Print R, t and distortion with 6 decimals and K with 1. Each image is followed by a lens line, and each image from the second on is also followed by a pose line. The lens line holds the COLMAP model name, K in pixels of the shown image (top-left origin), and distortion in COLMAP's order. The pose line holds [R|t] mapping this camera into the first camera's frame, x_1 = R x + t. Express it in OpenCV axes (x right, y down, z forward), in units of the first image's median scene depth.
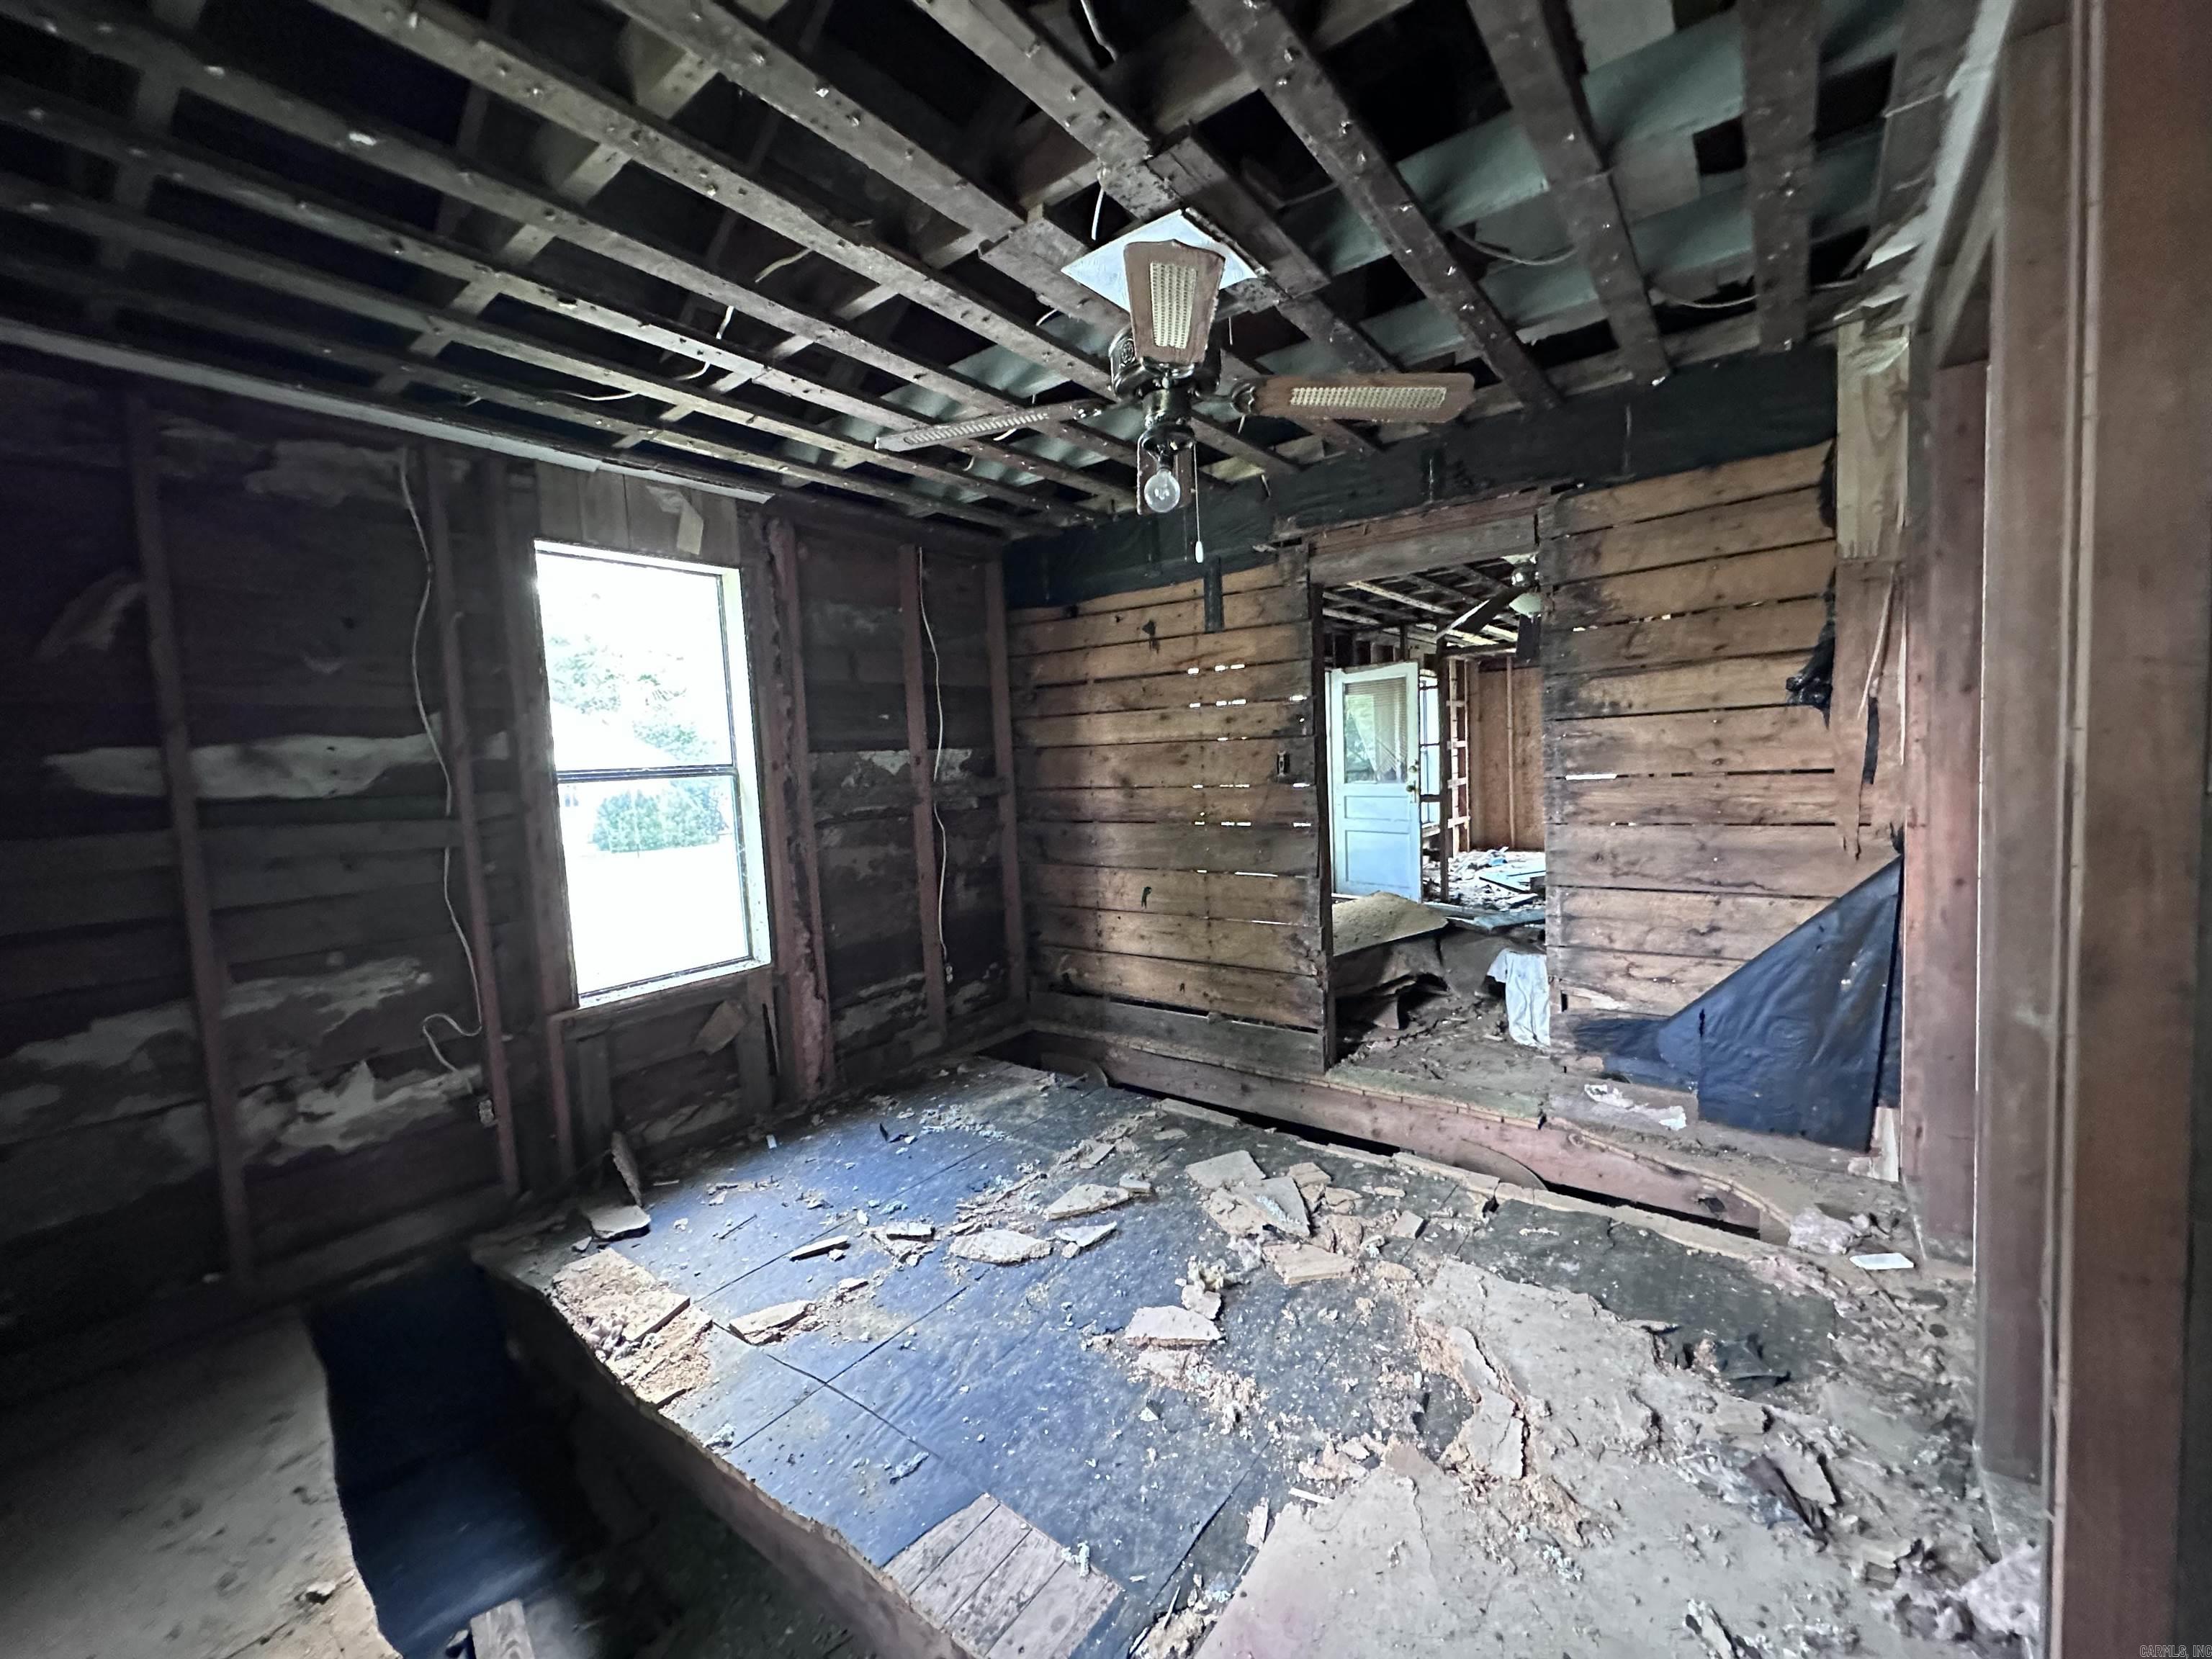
lens RADIAL K [[878.6, 0, 1106.0], [0, 878.6, 829.5], [0, 0, 1]] dist [-0.002824, 0.000739]
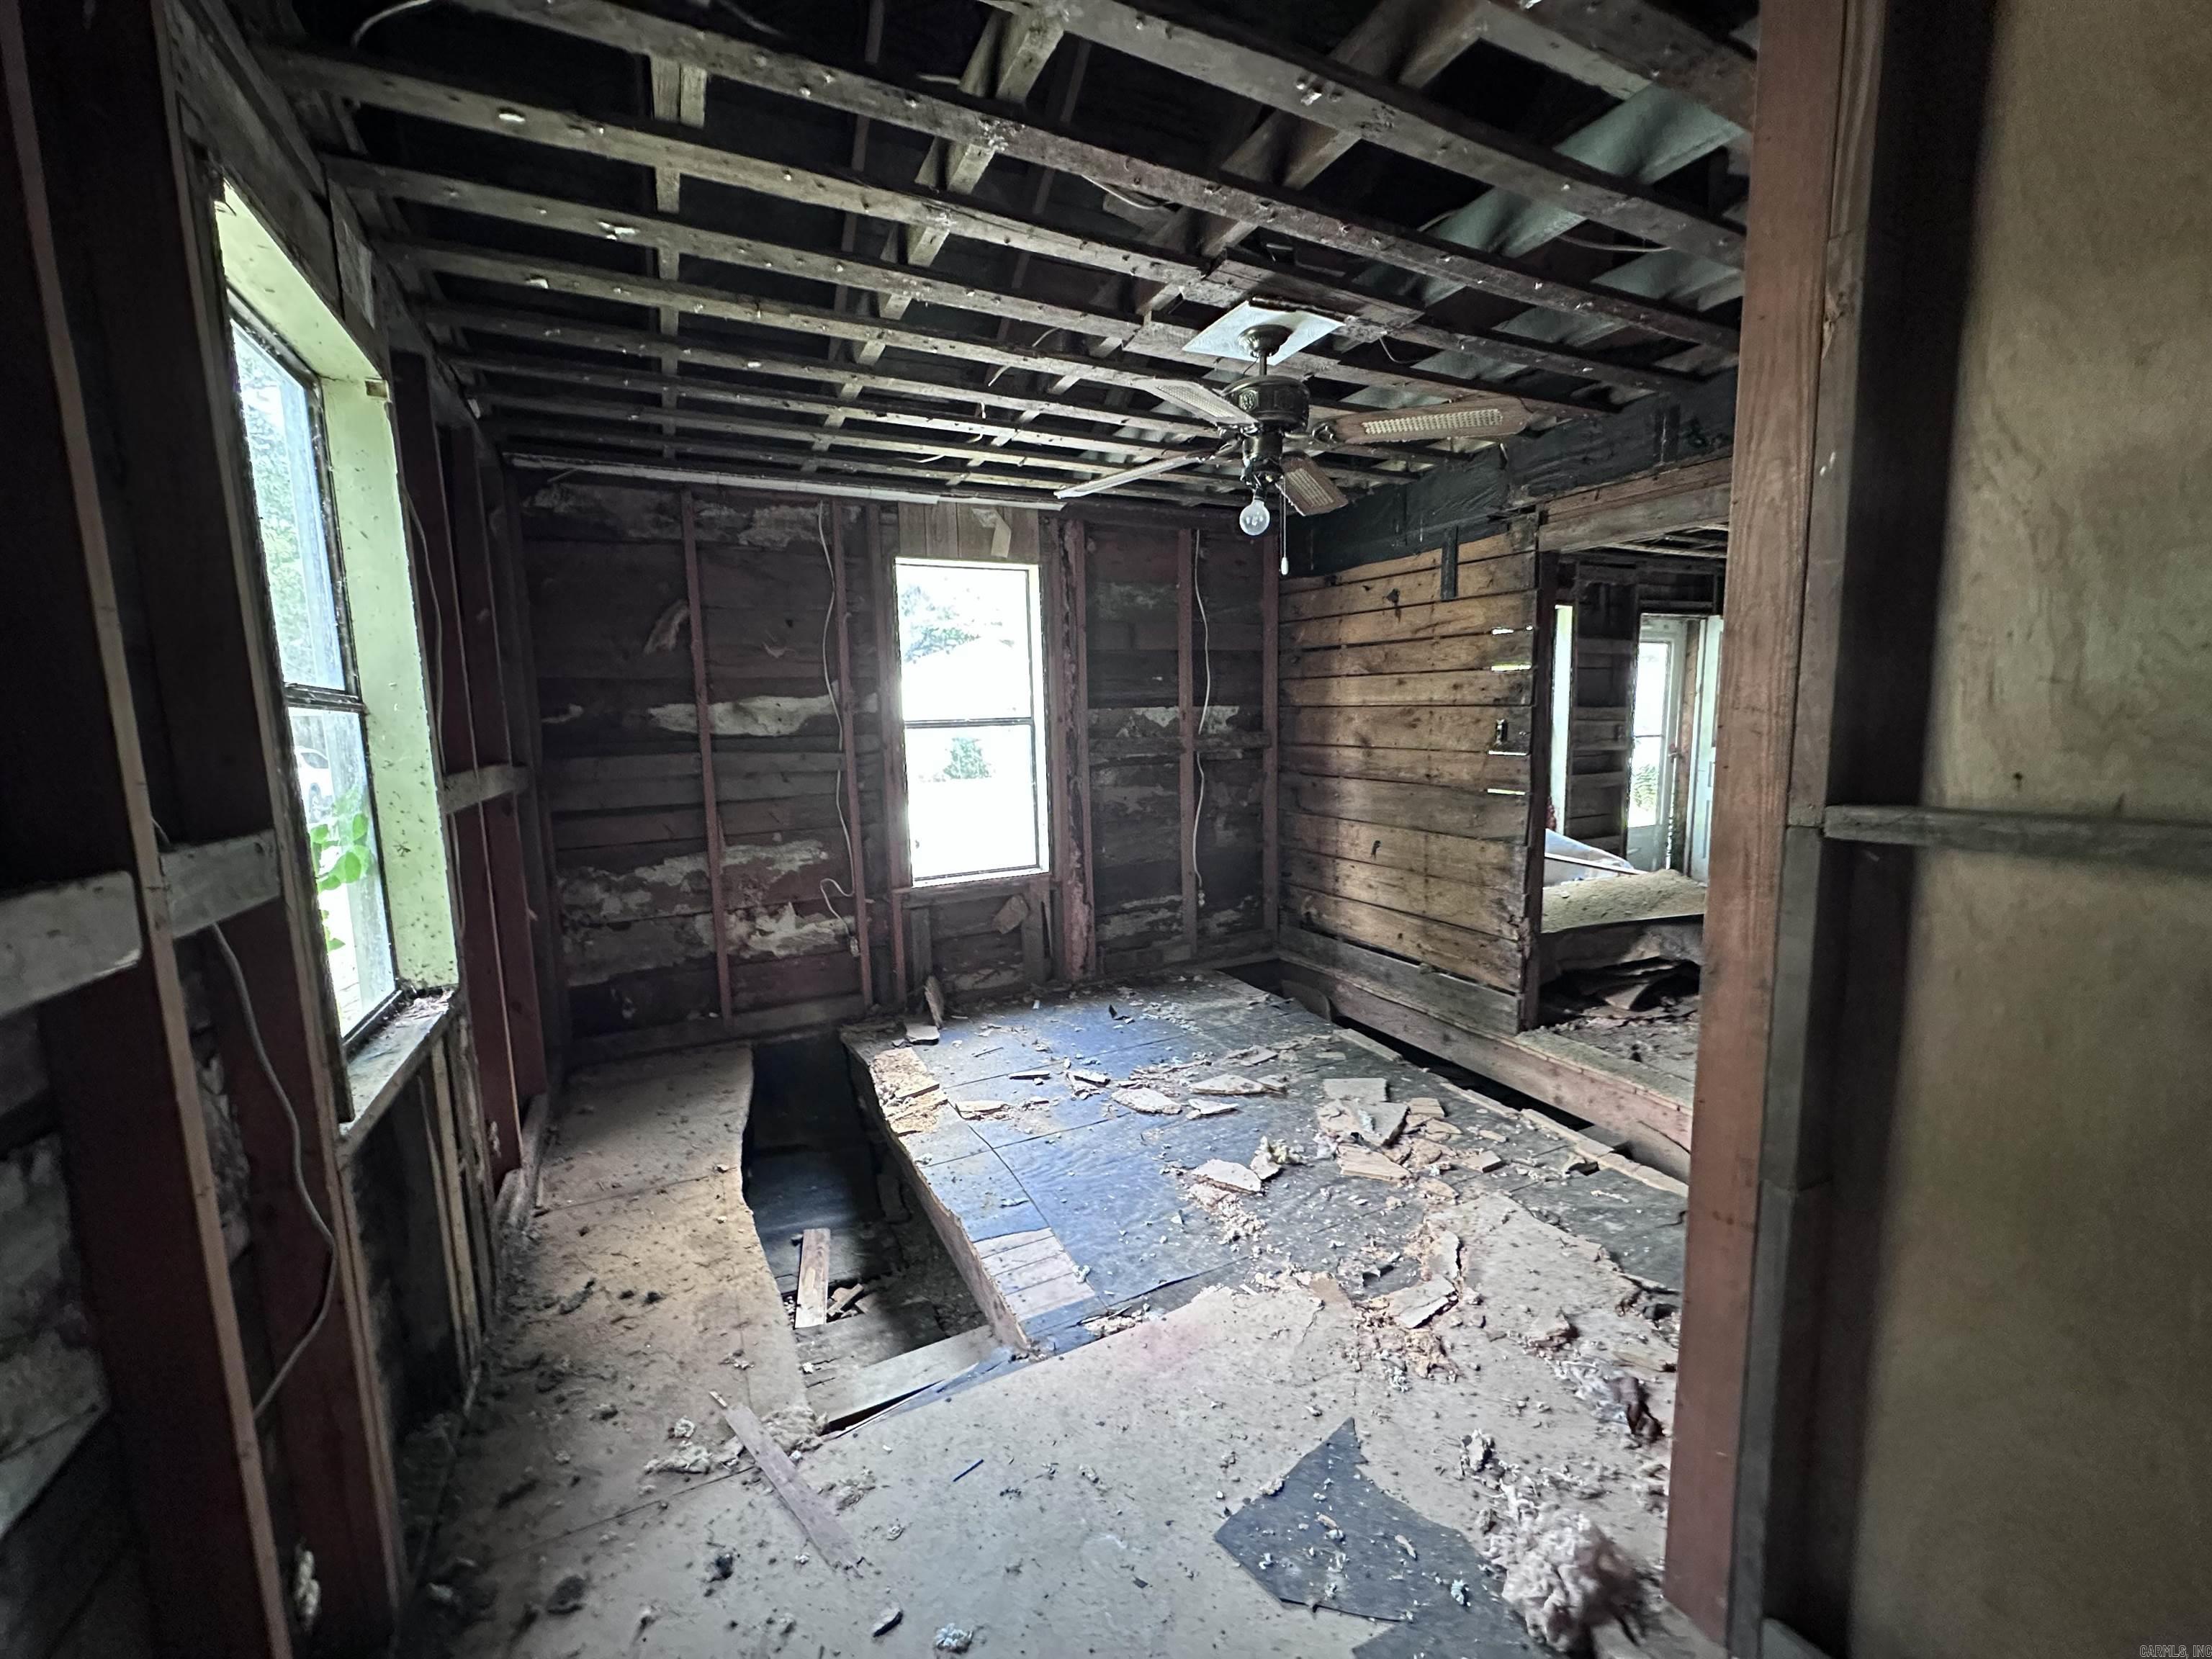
lens RADIAL K [[872.3, 0, 1108.8], [0, 872.3, 827.3], [0, 0, 1]] dist [0.000596, 0.000073]
pose [[0.900295, 0.083637, -0.427170, 0.263271], [-0.054606, 0.995315, 0.079790, -0.022878], [0.431842, -0.048508, 0.900644, -0.130251]]
